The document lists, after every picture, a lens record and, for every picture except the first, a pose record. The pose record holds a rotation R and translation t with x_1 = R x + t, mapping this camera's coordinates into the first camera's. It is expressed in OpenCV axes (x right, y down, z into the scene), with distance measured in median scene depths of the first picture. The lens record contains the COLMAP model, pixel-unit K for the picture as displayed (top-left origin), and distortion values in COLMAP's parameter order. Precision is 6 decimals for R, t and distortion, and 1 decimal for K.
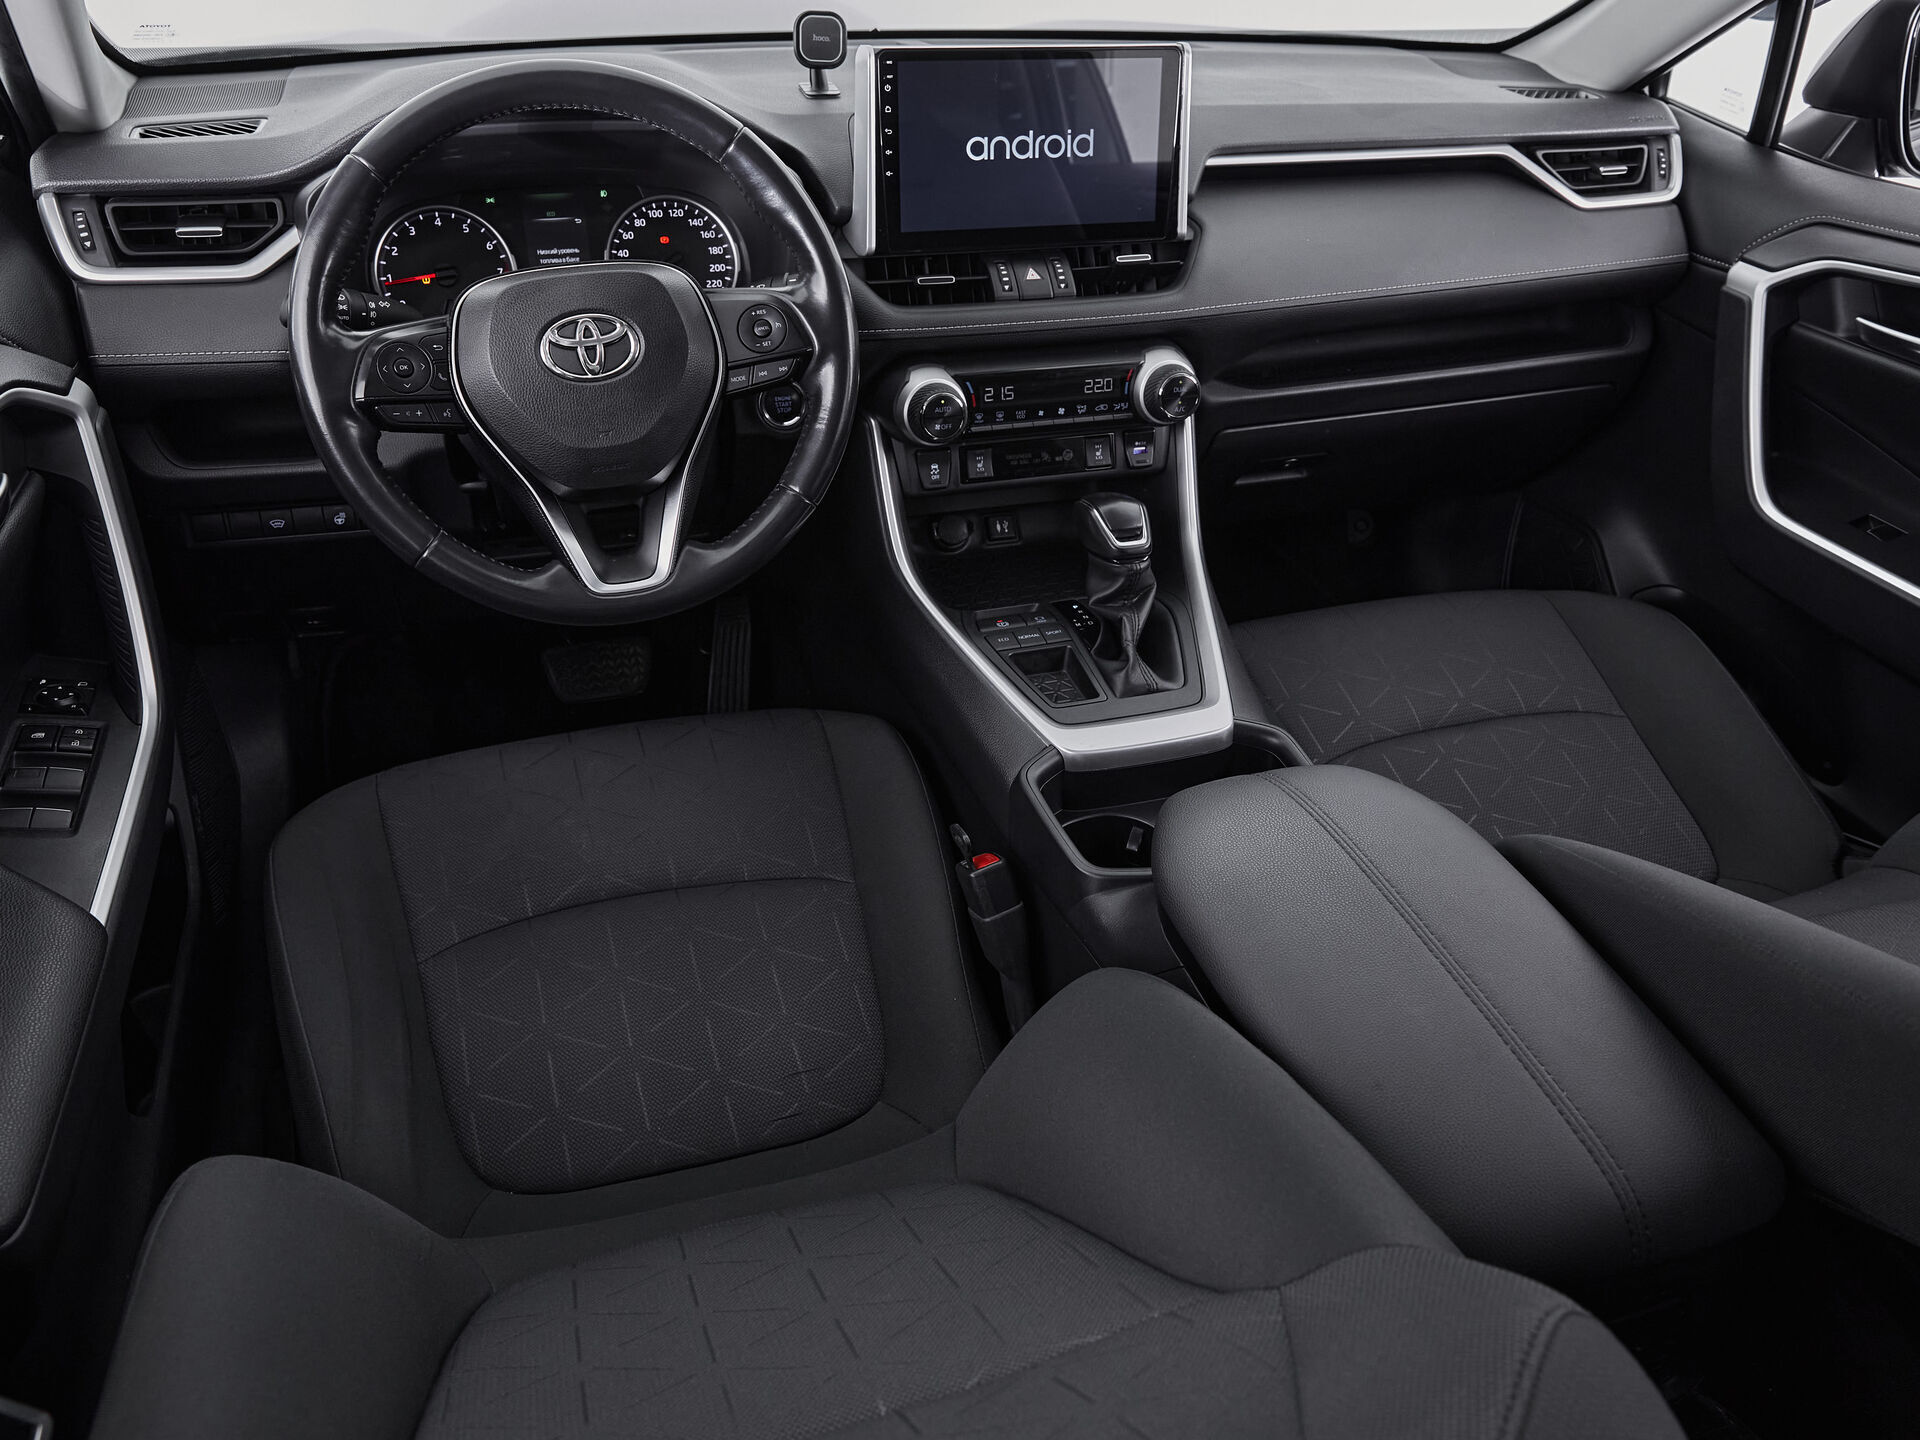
lens RADIAL K [[1465.8, 0, 960.0], [0, 1465.8, 720.0], [0, 0, 1]] dist [-0.006226, -0.002877]
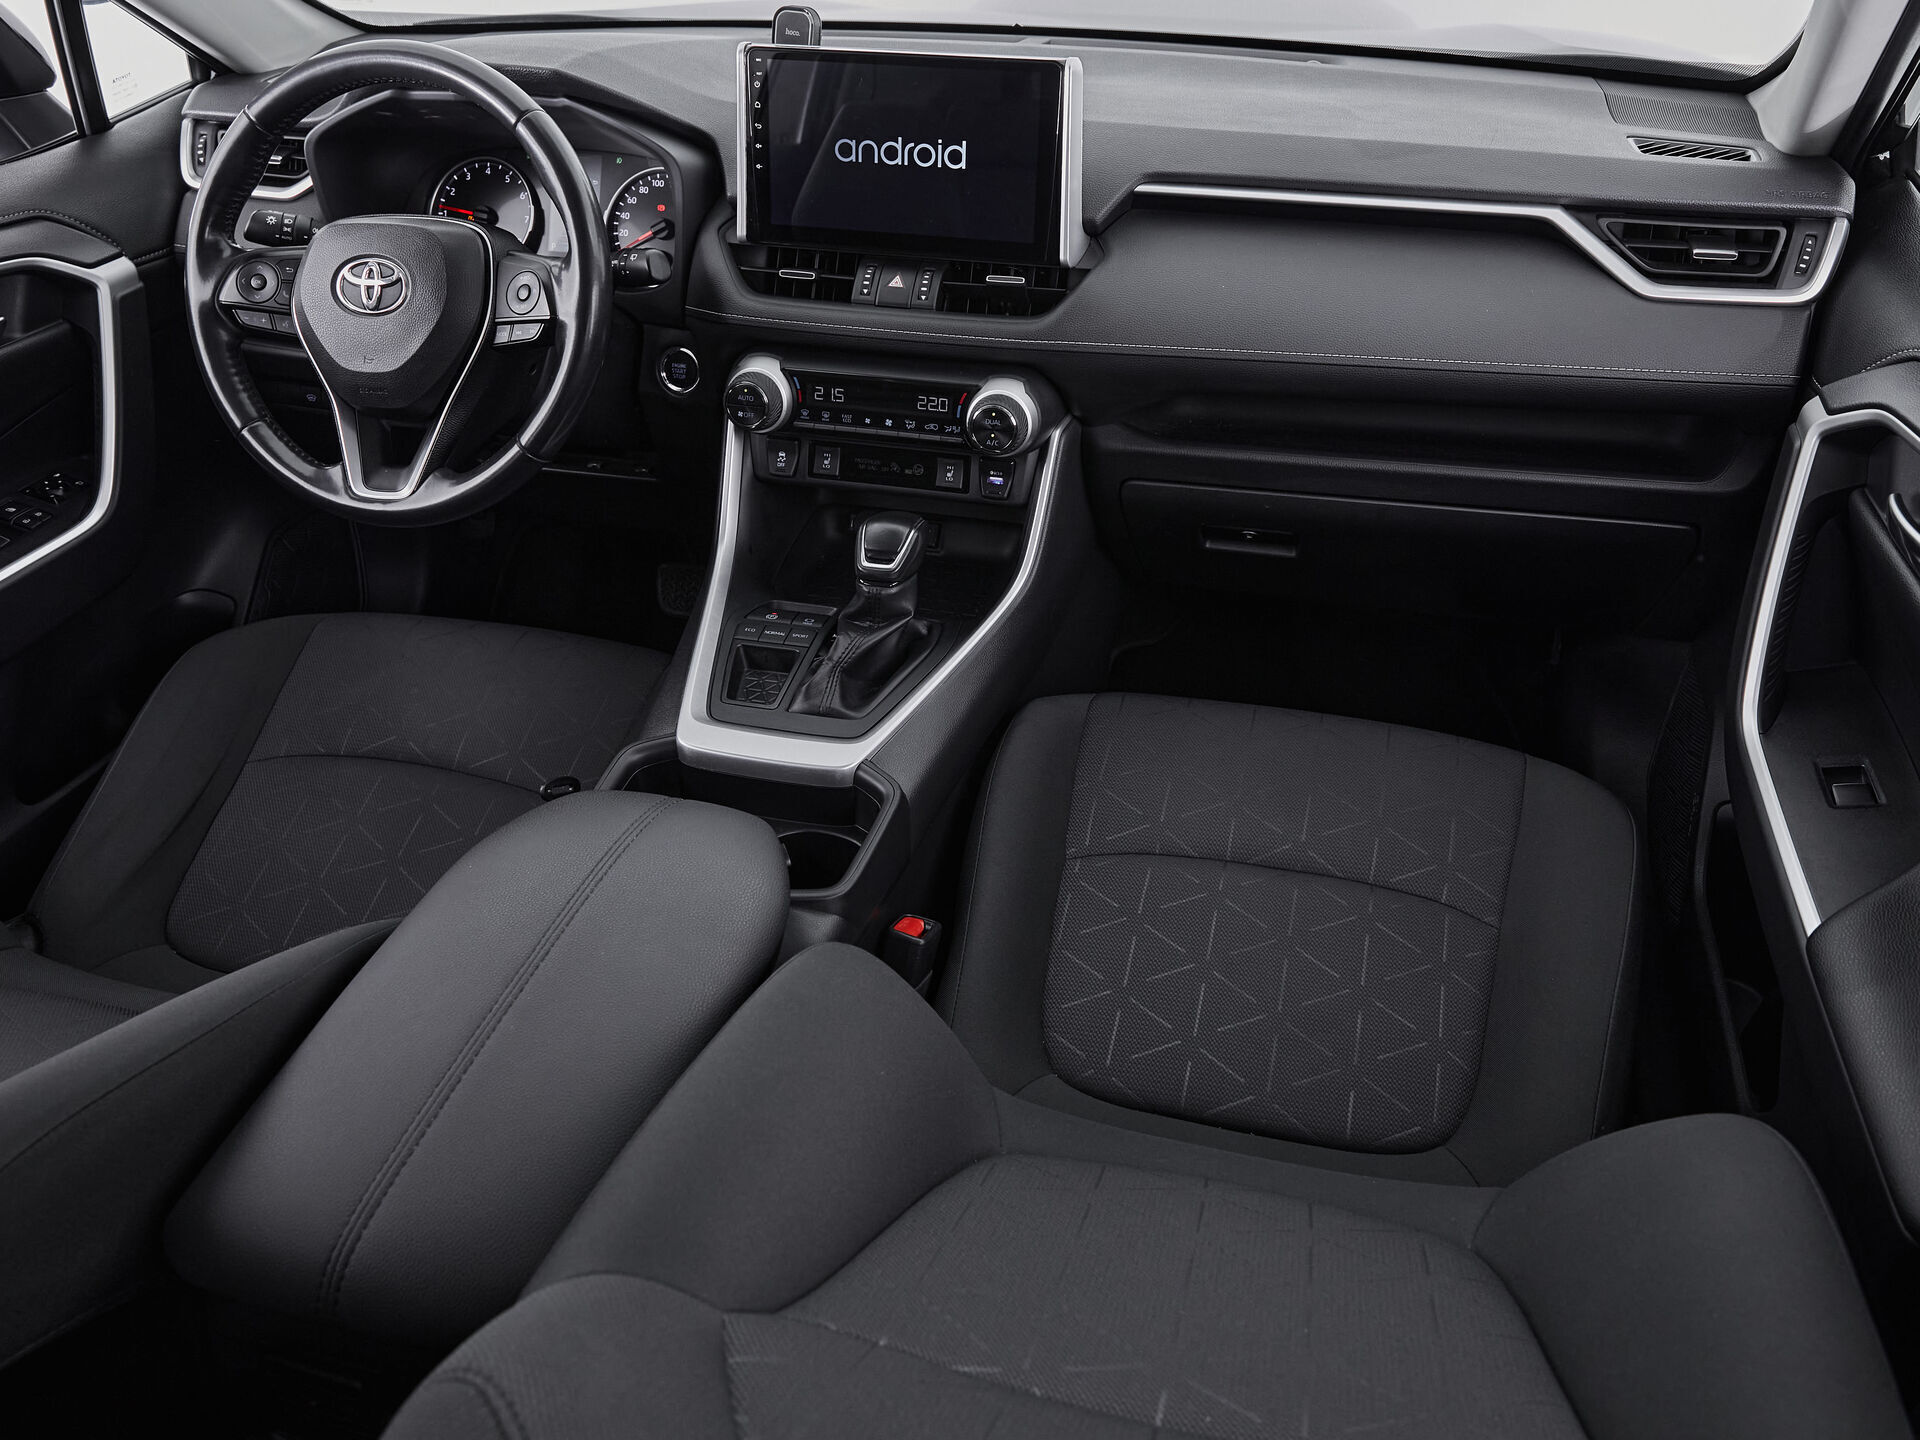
lens RADIAL K [[1502.7, 0, 988.7], [0, 1502.7, 708.4], [0, 0, 1]] dist [-0.005653, -0.002839]
pose [[0.842892, 0.264483, -0.468595, 0.656028], [-0.263660, 0.962159, 0.068798, -0.114941], [0.469059, 0.065560, 0.880730, 0.159507]]
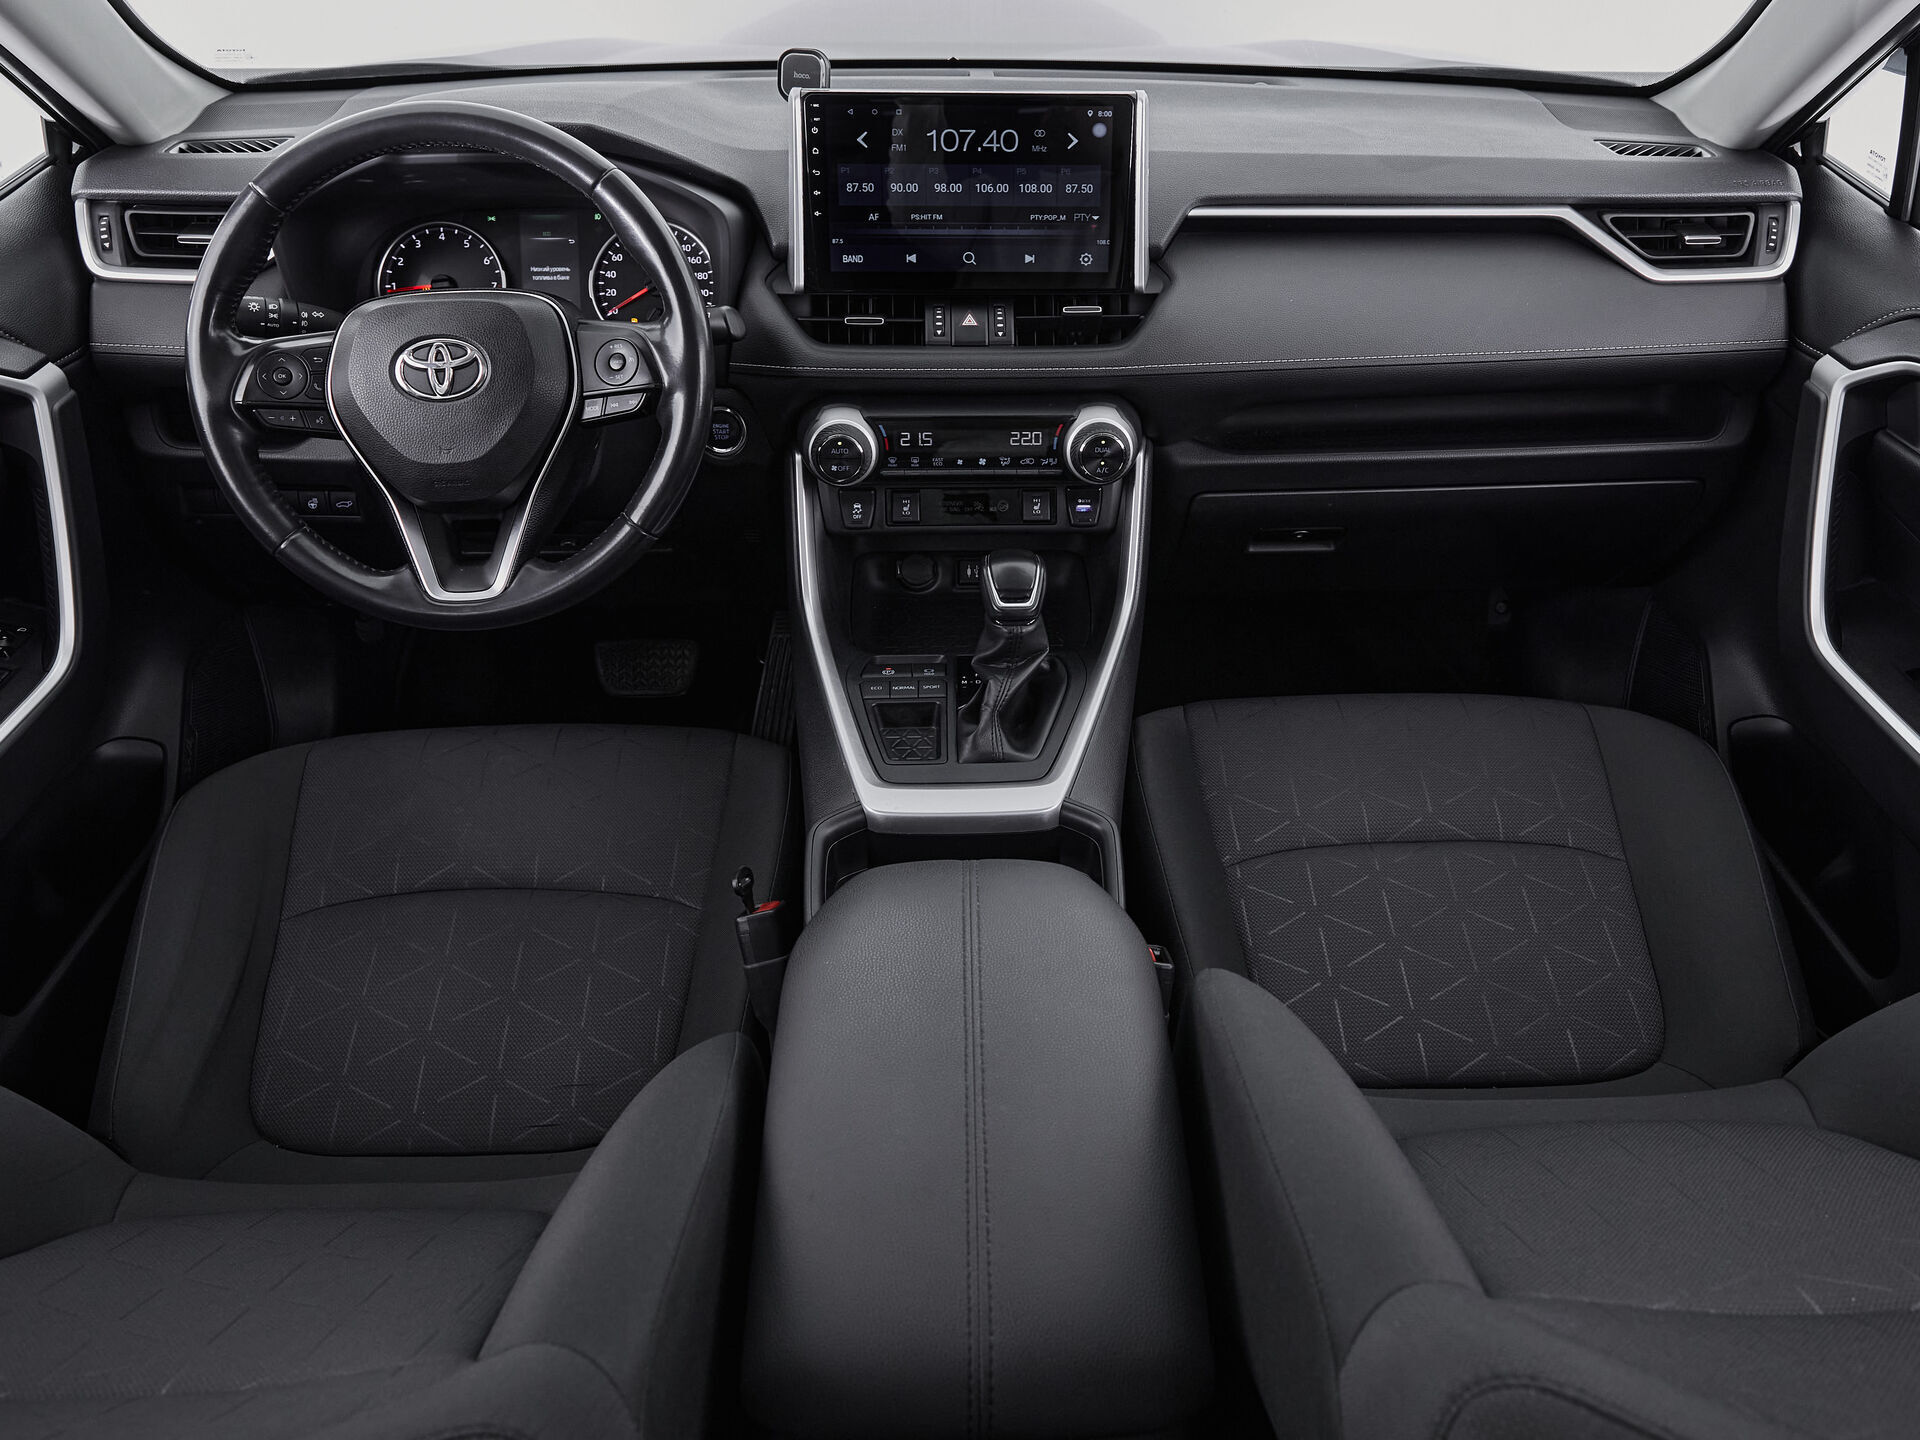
lens RADIAL K [[1553.0, 0, 1023.0], [0, 1553.0, 699.7], [0, 0, 1]] dist [-0.007813, 0.000968]
pose [[0.962761, 0.122952, -0.240777, 0.366743], [-0.128629, 0.991661, -0.007944, -0.050241], [0.237792, 0.038619, 0.970548, 0.014116]]
